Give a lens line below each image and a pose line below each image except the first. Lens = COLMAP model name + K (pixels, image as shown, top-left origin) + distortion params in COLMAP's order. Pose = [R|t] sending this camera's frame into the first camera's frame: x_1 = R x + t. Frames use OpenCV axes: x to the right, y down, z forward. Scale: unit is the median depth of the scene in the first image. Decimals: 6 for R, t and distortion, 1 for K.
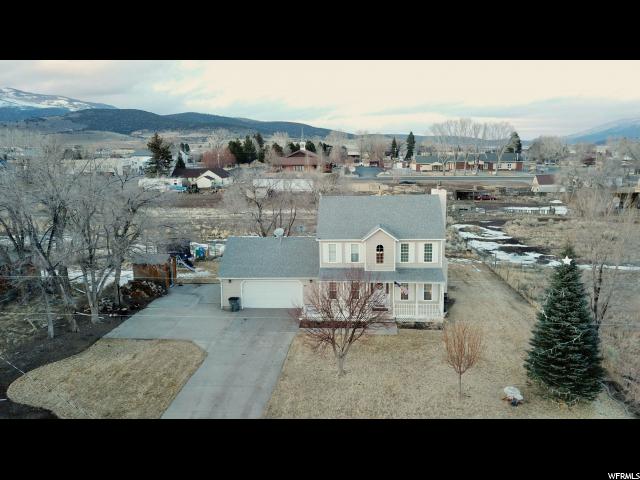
lens RADIAL K [[495.6, 0, 320.0], [0, 495.6, 240.0], [0, 0, 1]] dist [0.008539, -0.001756]
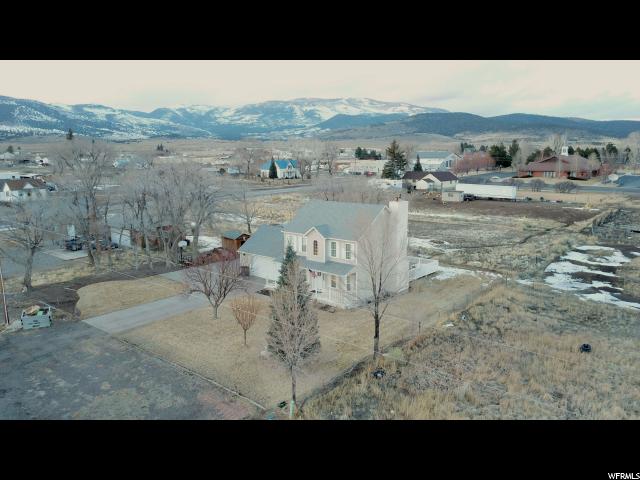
lens RADIAL K [[482.7, 0, 324.9], [0, 482.7, 238.5], [0, 0, 1]] dist [0.025920, -0.005185]
pose [[0.813044, 0.116780, -0.570370, 0.535884], [-0.117375, 0.992439, 0.035883, -0.026375], [0.570248, 0.037773, 0.820604, 0.002019]]
